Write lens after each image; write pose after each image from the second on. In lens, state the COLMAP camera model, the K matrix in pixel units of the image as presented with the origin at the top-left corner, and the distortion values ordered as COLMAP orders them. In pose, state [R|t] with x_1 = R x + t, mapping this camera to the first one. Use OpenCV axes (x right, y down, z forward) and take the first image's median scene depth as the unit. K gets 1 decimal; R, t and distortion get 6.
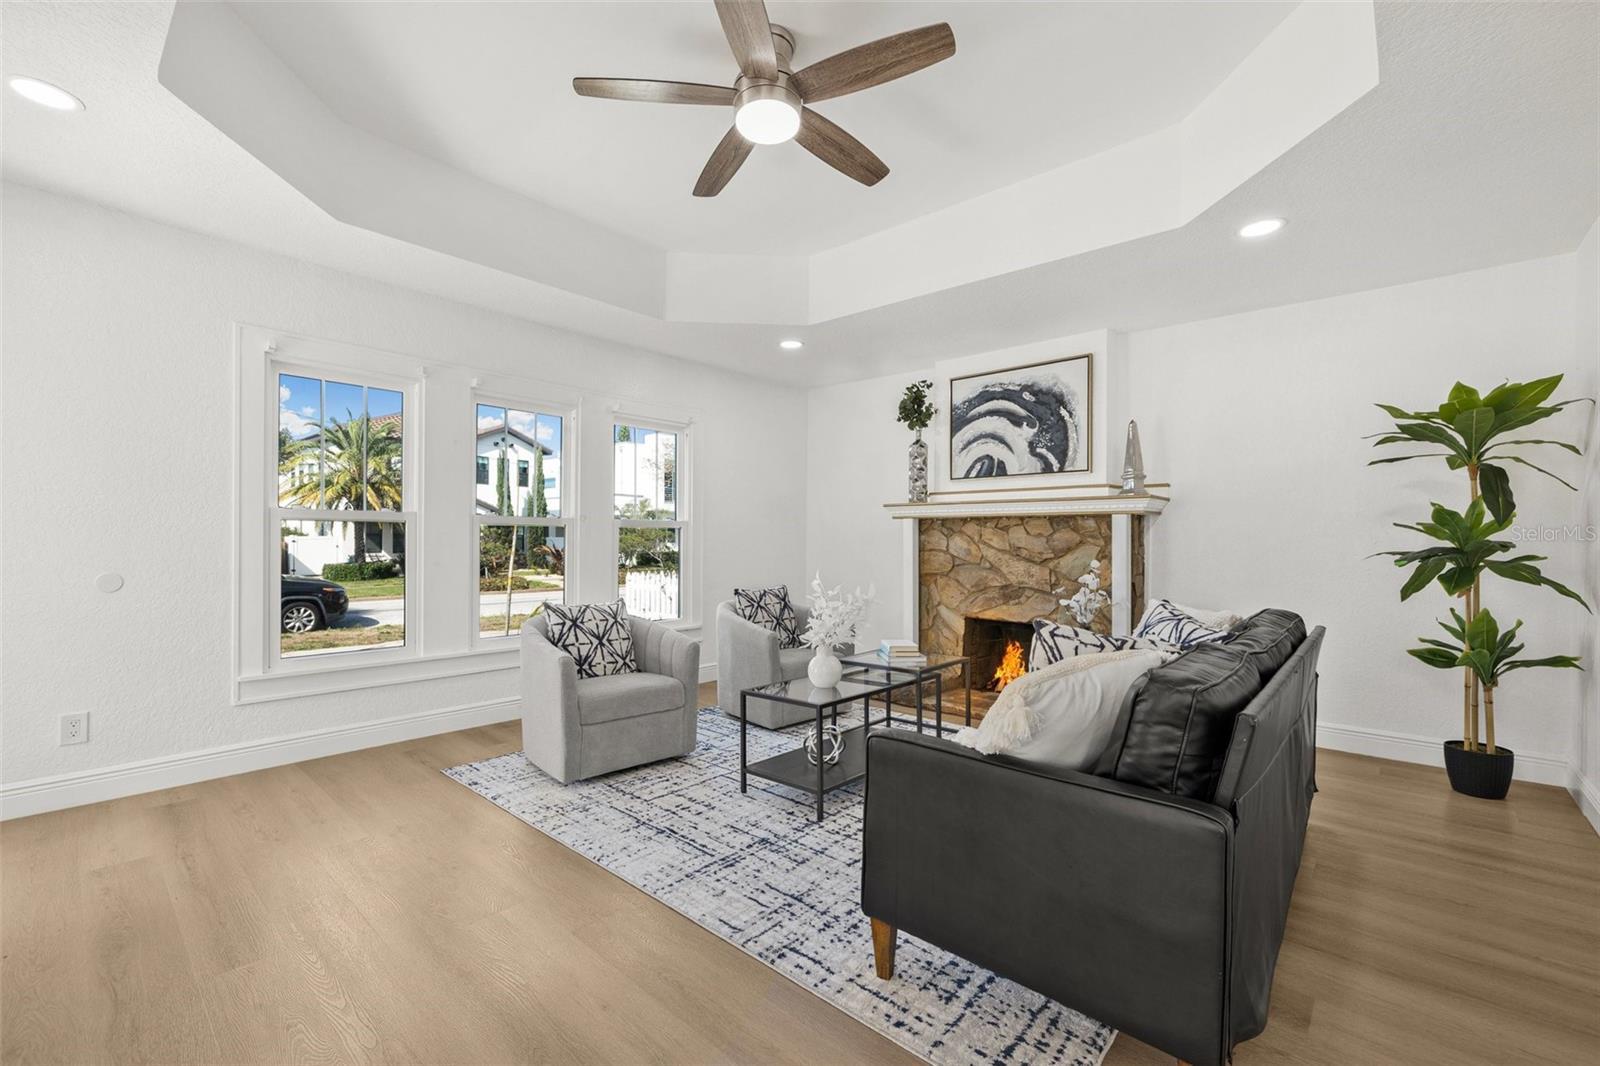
lens RADIAL K [[682.5, 0, 794.4], [0, 682.5, 517.0], [0, 0, 1]] dist [0.001293, 0.000166]
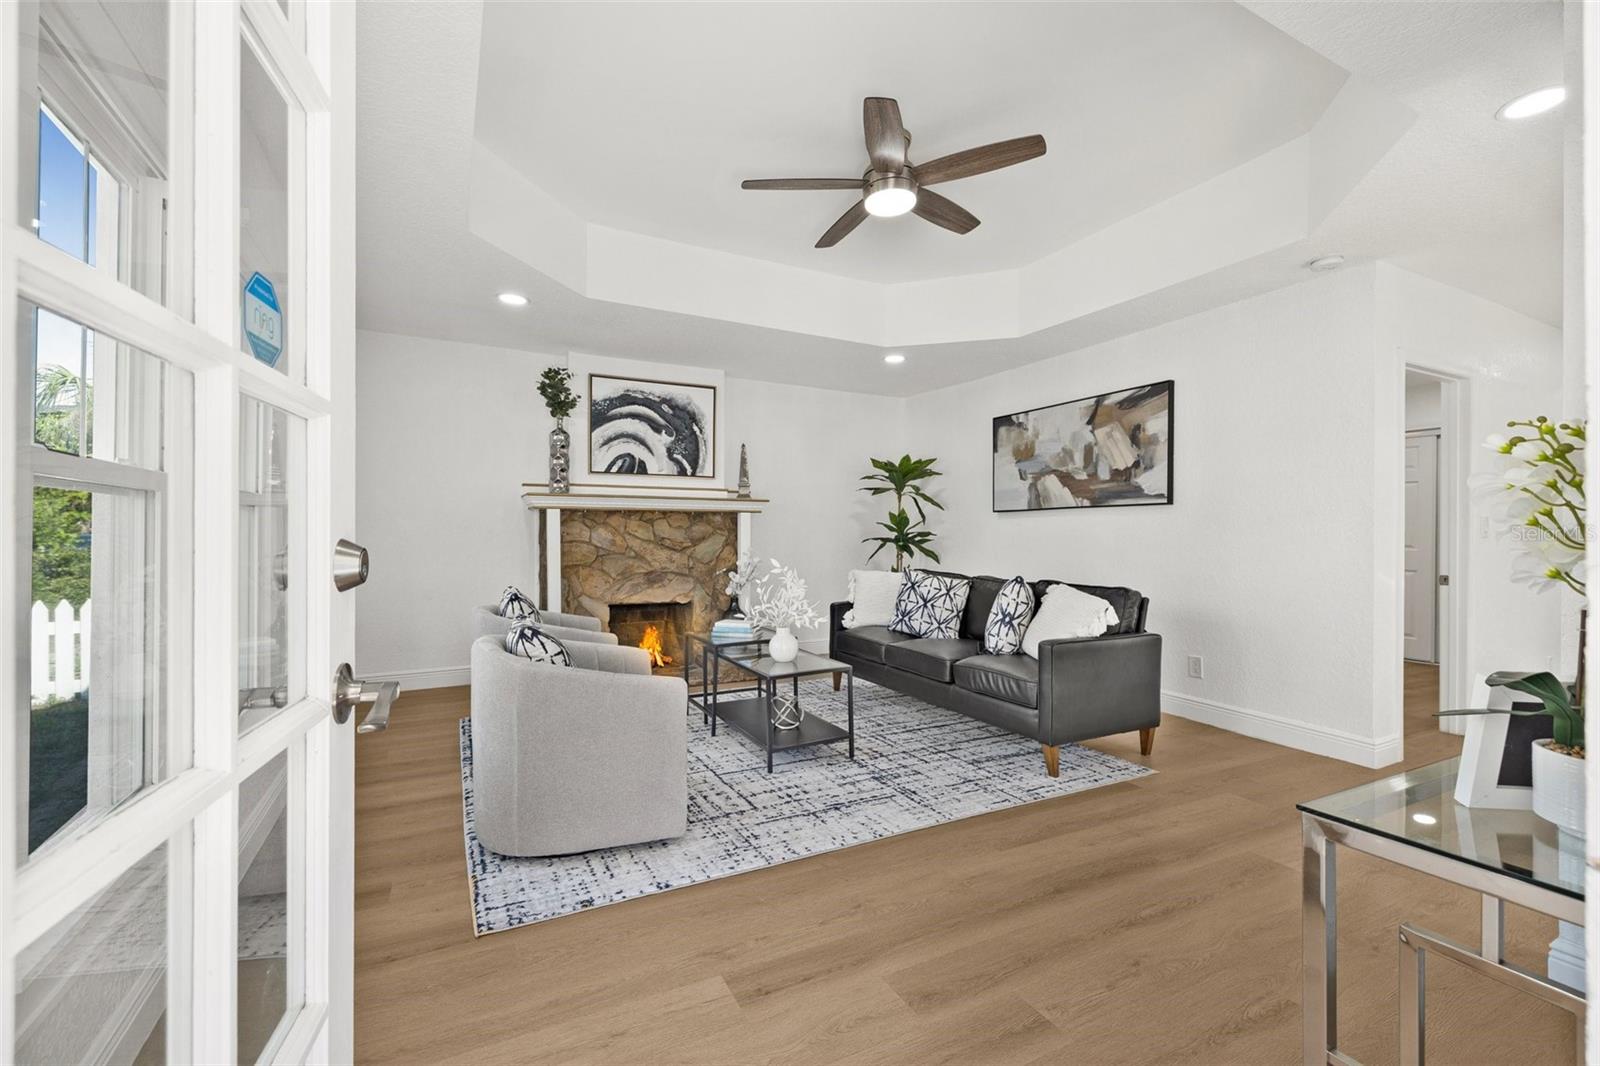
lens RADIAL K [[682.5, 0, 794.4], [0, 682.5, 517.0], [0, 0, 1]] dist [0.001293, 0.000166]
pose [[0.350425, 0.013437, 0.936495, -0.685016], [-0.036119, 0.999347, -0.000824, 0.001982], [-0.935894, -0.033537, 0.350681, 0.386976]]
